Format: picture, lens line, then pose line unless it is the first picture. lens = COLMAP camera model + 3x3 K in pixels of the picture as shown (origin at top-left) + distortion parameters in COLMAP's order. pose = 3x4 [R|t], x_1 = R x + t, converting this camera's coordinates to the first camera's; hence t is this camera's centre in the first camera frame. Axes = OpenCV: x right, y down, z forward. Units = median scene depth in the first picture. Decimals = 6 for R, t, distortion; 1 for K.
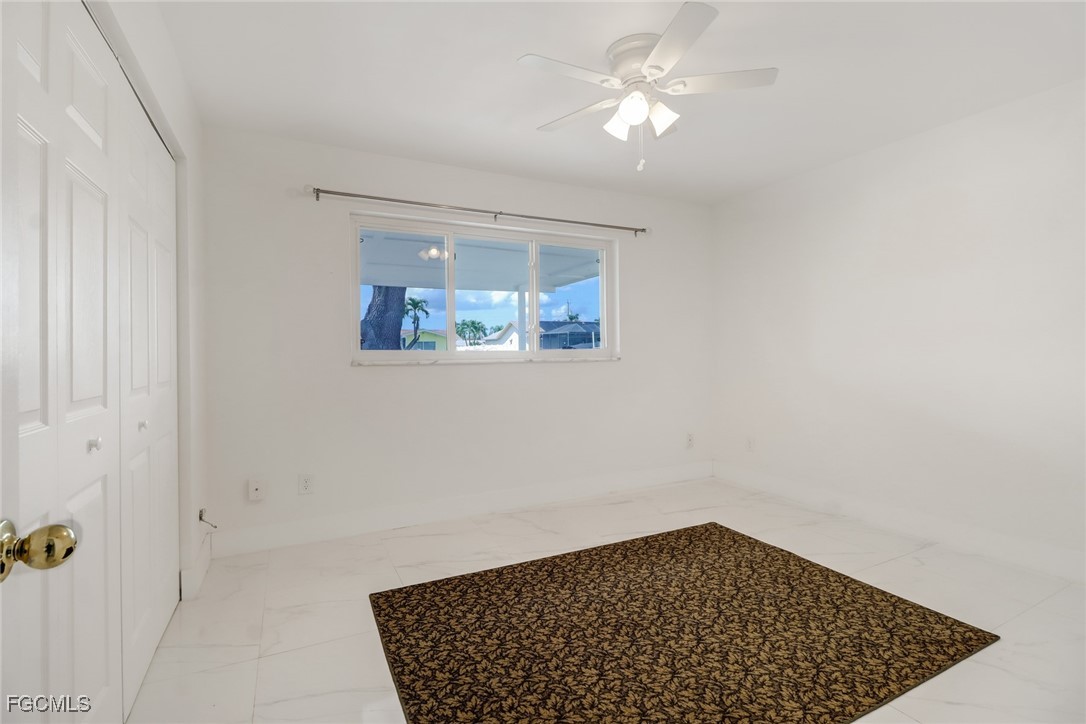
lens RADIAL K [[516.1, 0, 547.4], [0, 516.1, 343.4], [0, 0, 1]] dist [-0.009210, -0.000749]
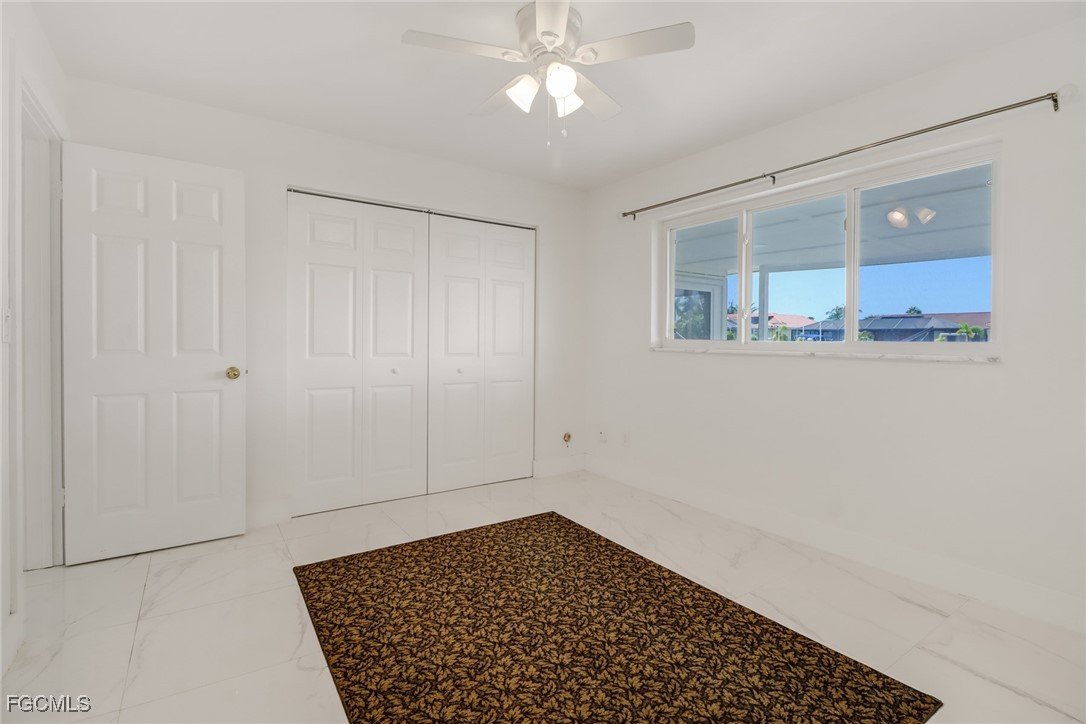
lens RADIAL K [[516.1, 0, 547.4], [0, 516.1, 343.4], [0, 0, 1]] dist [-0.009210, -0.000749]
pose [[0.127816, 0.021300, -0.991569, 0.874060], [0.002782, 0.999758, 0.021834, -0.000583], [0.991794, -0.005549, 0.127726, 0.681436]]
